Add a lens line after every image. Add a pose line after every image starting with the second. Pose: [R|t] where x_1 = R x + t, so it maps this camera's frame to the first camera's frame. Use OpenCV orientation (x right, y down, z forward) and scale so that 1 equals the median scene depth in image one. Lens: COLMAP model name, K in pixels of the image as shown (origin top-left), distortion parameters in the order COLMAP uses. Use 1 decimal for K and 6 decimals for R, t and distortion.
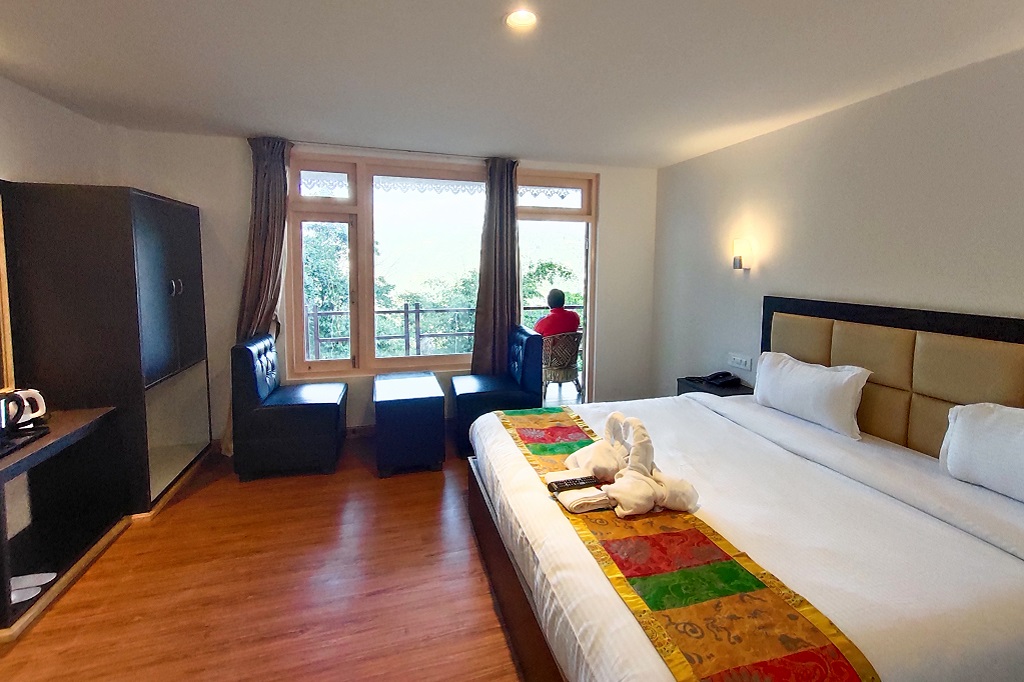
lens RADIAL K [[450.9, 0, 513.7], [0, 450.9, 288.2], [0, 0, 1]] dist [0.003197, 0.000260]
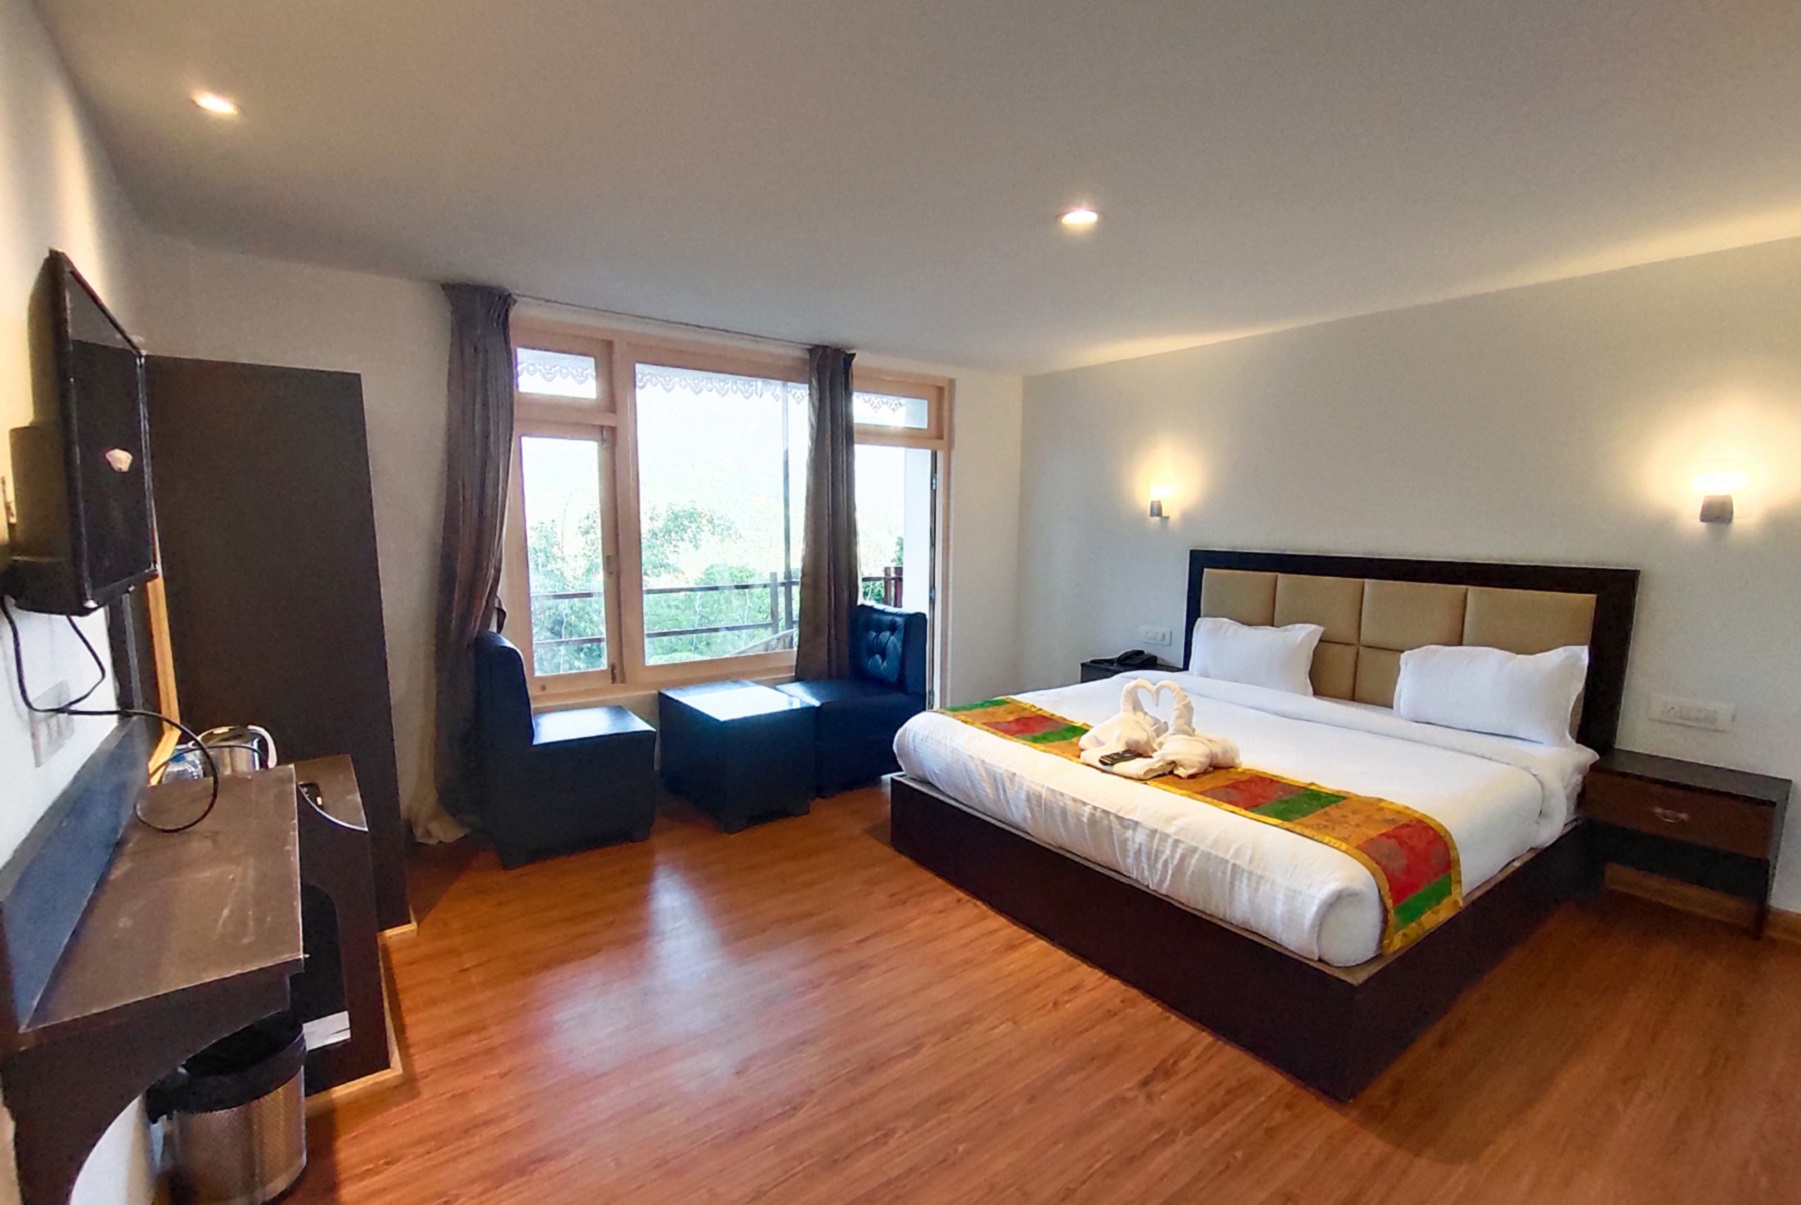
lens RADIAL K [[806.0, 0, 900.5], [0, 806.0, 602.5], [0, 0, 1]] dist [0.003043, 0.000163]
pose [[0.933760, -0.039436, 0.355719, -0.410173], [0.019177, 0.997996, 0.060301, 0.011656], [-0.357384, -0.049485, 0.932645, -0.157544]]
